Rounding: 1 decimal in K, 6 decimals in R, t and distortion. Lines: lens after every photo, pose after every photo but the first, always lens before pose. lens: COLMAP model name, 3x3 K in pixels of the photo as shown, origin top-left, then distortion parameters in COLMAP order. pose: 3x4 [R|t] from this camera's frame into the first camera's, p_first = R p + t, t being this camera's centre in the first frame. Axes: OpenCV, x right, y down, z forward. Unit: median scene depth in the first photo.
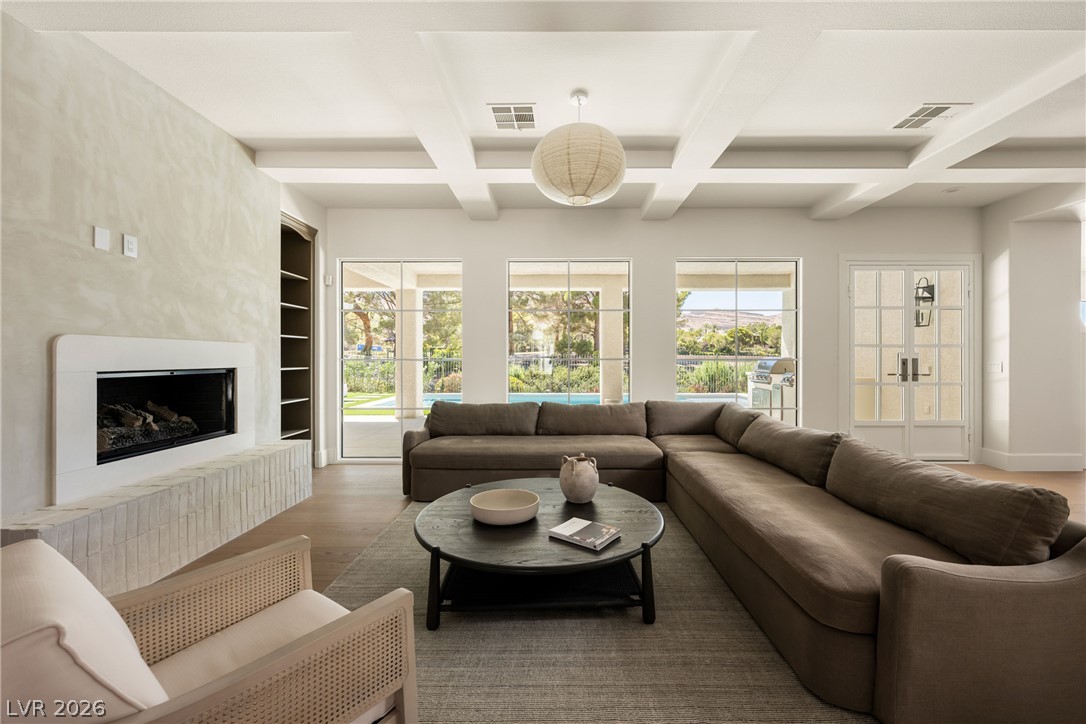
lens RADIAL K [[424.6, 0, 561.9], [0, 424.6, 355.5], [0, 0, 1]] dist [-0.001213, -0.000112]
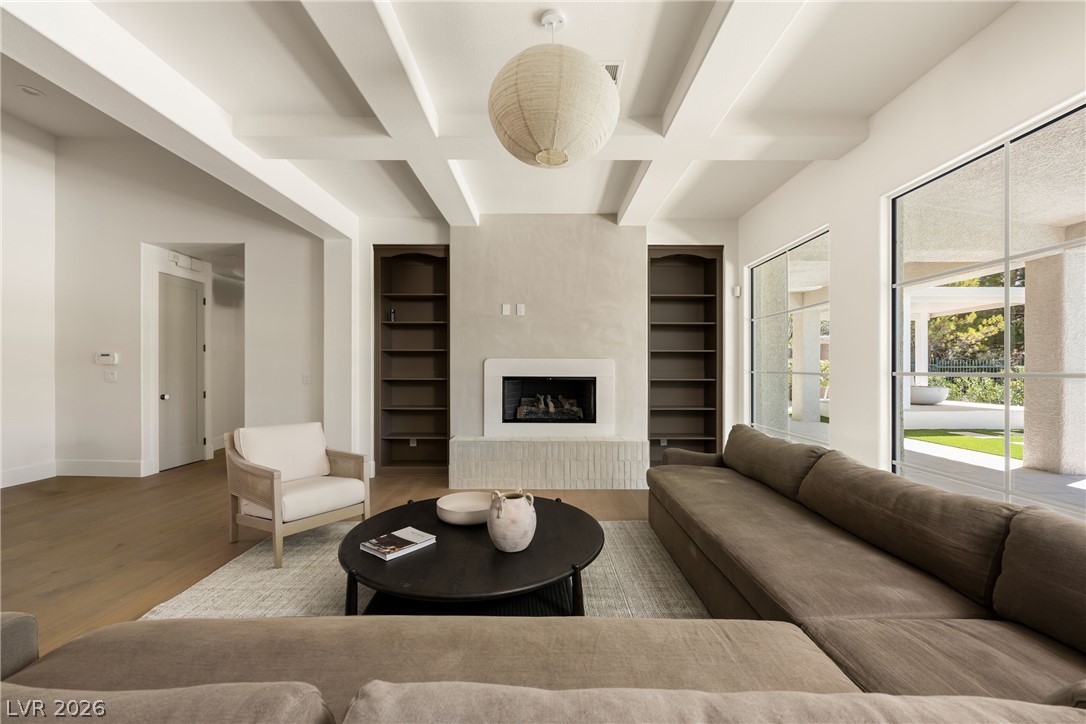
lens RADIAL K [[424.6, 0, 541.6], [0, 424.6, 370.4], [0, 0, 1]] dist [-0.001213, -0.000112]
pose [[0.031352, 0.004266, -0.999499, 0.650015], [0.002029, 0.999989, 0.004331, 0.000778], [0.999506, -0.002164, 0.031343, 0.788623]]
